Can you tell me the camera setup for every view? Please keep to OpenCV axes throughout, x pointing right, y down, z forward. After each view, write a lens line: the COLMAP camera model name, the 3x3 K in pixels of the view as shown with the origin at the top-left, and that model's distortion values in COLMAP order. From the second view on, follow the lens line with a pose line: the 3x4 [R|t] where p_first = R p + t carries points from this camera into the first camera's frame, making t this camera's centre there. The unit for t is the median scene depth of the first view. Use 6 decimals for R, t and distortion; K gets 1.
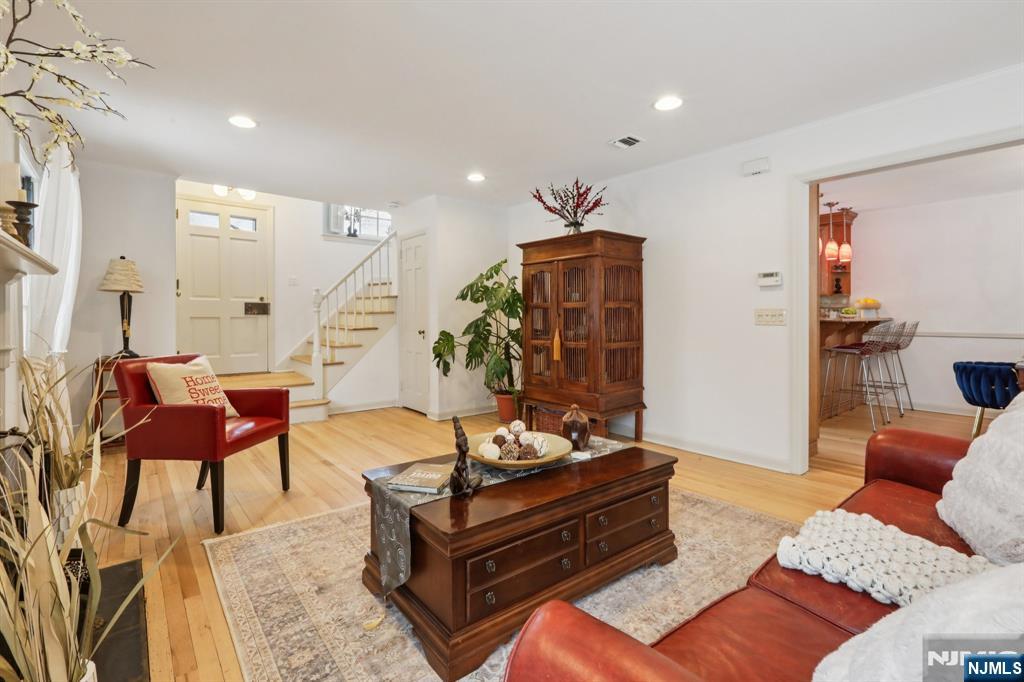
lens RADIAL K [[461.0, 0, 501.2], [0, 461.0, 316.6], [0, 0, 1]] dist [-0.000295, 0.000985]
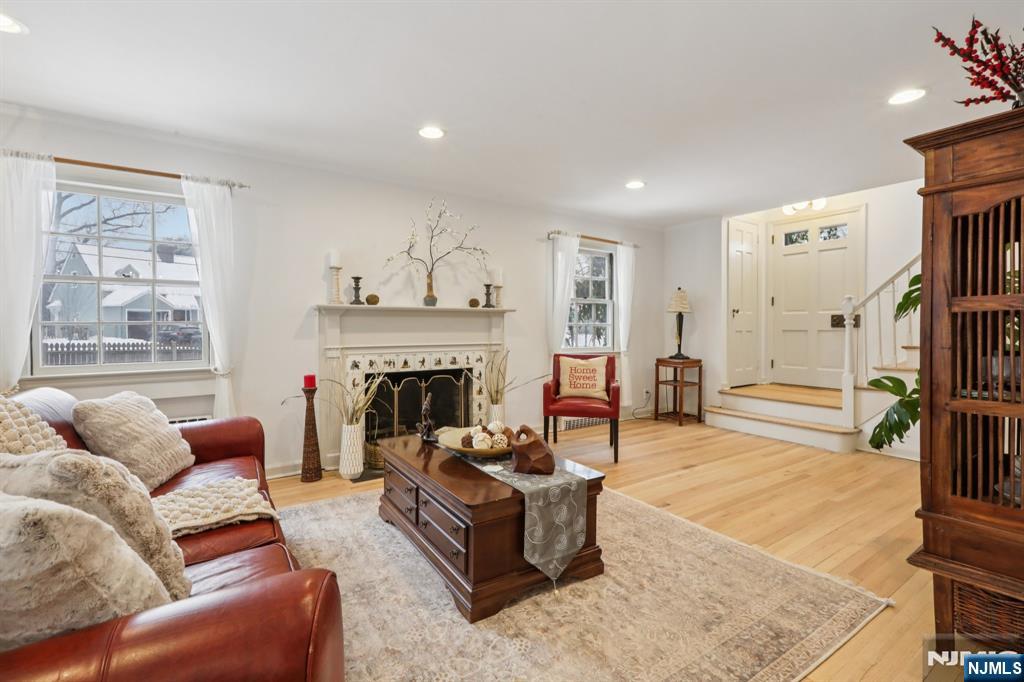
lens RADIAL K [[461.0, 0, 512.8], [0, 461.0, 333.1], [0, 0, 1]] dist [-0.000295, 0.000985]
pose [[-0.074825, 0.010852, -0.997138, 0.484125], [0.001143, 0.999941, 0.010796, -0.004181], [0.997196, -0.000332, -0.074833, 0.444220]]
